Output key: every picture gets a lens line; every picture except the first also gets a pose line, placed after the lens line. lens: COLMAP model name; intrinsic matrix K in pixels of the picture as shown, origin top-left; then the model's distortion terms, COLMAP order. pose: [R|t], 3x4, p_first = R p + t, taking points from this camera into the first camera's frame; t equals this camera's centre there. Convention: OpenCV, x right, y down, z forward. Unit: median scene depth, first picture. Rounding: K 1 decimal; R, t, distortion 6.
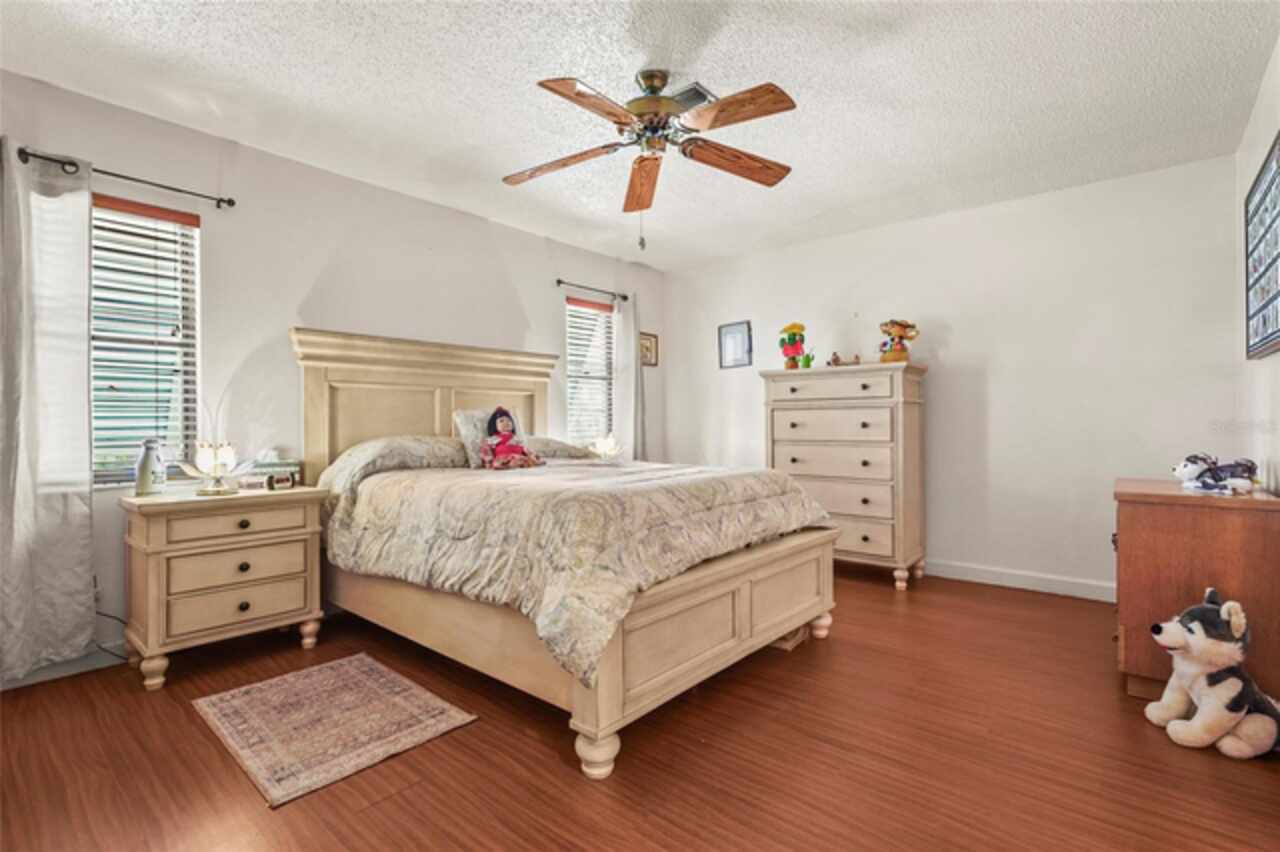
lens RADIAL K [[584.3, 0, 640.5], [0, 584.3, 422.3], [0, 0, 1]] dist [-0.002908, 0.000576]
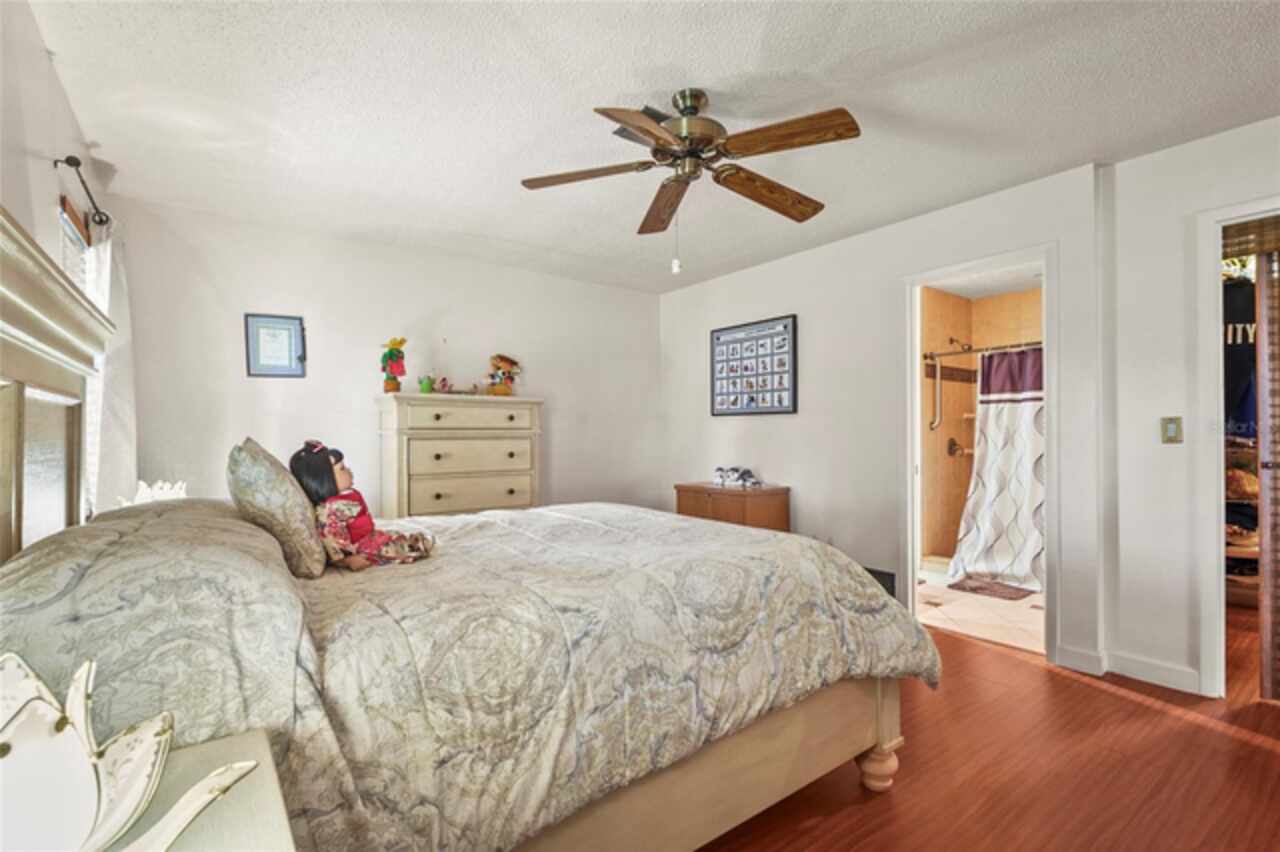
lens RADIAL K [[584.3, 0, 639.1], [0, 584.3, 432.1], [0, 0, 1]] dist [-0.002908, 0.000576]
pose [[0.231405, 0.008811, 0.972818, -0.537316], [0.003042, 0.999948, -0.009780, -0.023065], [-0.972853, 0.005222, 0.231366, 0.507481]]
